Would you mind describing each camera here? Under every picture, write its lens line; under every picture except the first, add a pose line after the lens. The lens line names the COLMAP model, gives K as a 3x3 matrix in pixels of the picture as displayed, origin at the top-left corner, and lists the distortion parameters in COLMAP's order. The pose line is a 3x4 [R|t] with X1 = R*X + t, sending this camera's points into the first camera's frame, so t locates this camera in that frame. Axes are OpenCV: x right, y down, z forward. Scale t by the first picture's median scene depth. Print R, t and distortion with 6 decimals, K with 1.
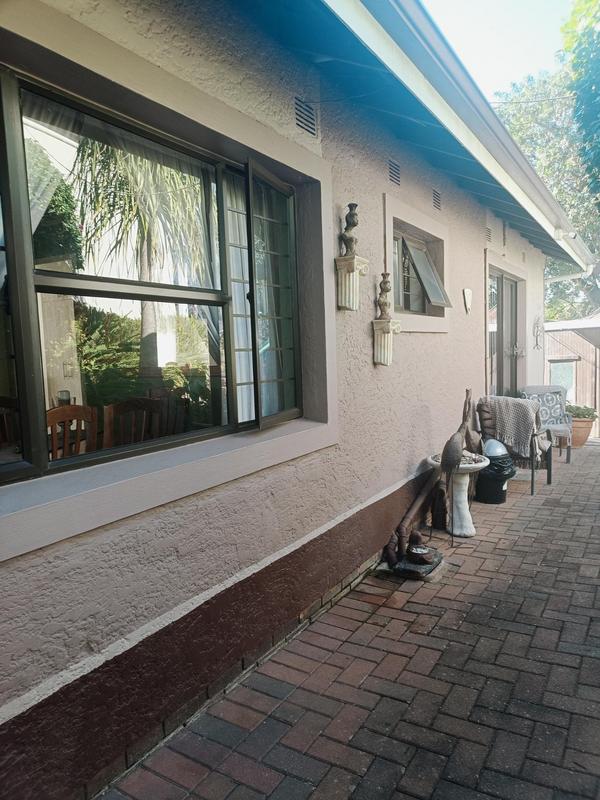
lens RADIAL K [[587.8, 0, 298.0], [0, 587.8, 403.2], [0, 0, 1]] dist [0.009664, 0.002486]
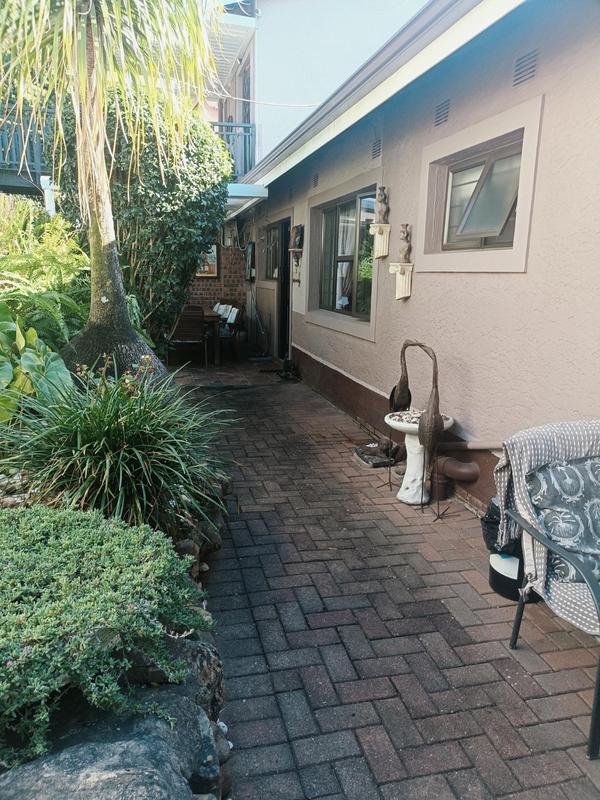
lens RADIAL K [[587.8, 0, 298.0], [0, 587.8, 403.2], [0, 0, 1]] dist [0.009664, 0.002486]
pose [[-0.710114, 0.171782, -0.682810, 1.303883], [-0.060764, 0.951210, 0.302500, -0.238801], [0.701460, 0.256300, -0.665029, 1.884995]]
